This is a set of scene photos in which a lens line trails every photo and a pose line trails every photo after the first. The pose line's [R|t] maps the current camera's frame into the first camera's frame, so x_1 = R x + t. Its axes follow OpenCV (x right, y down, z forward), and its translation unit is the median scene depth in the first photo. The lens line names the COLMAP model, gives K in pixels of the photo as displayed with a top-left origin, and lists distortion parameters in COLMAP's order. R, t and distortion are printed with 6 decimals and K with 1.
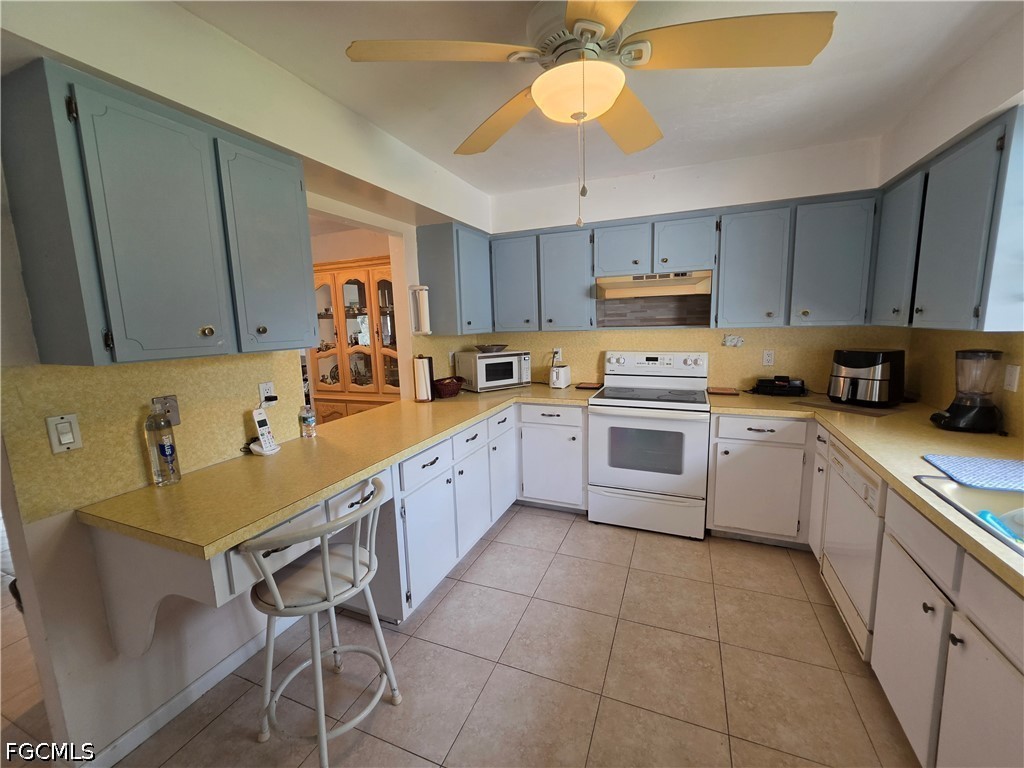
lens RADIAL K [[412.1, 0, 517.2], [0, 412.1, 379.3], [0, 0, 1]] dist [-0.010939, 0.003305]
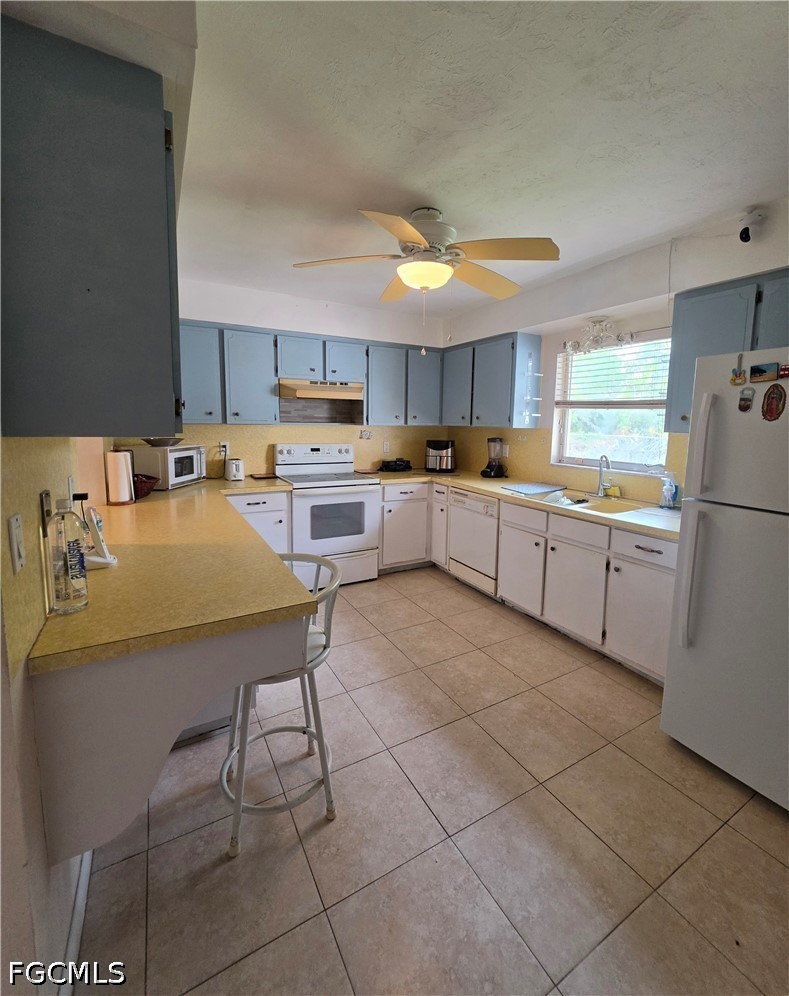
lens RADIAL K [[428.1, 0, 398.2], [0, 428.1, 465.9], [0, 0, 1]] dist [-0.004734, -0.000199]
pose [[0.614808, -0.044824, 0.787402, -0.570108], [0.080208, 0.996761, -0.005885, 0.027926], [-0.784588, 0.066774, 0.616411, 0.036463]]
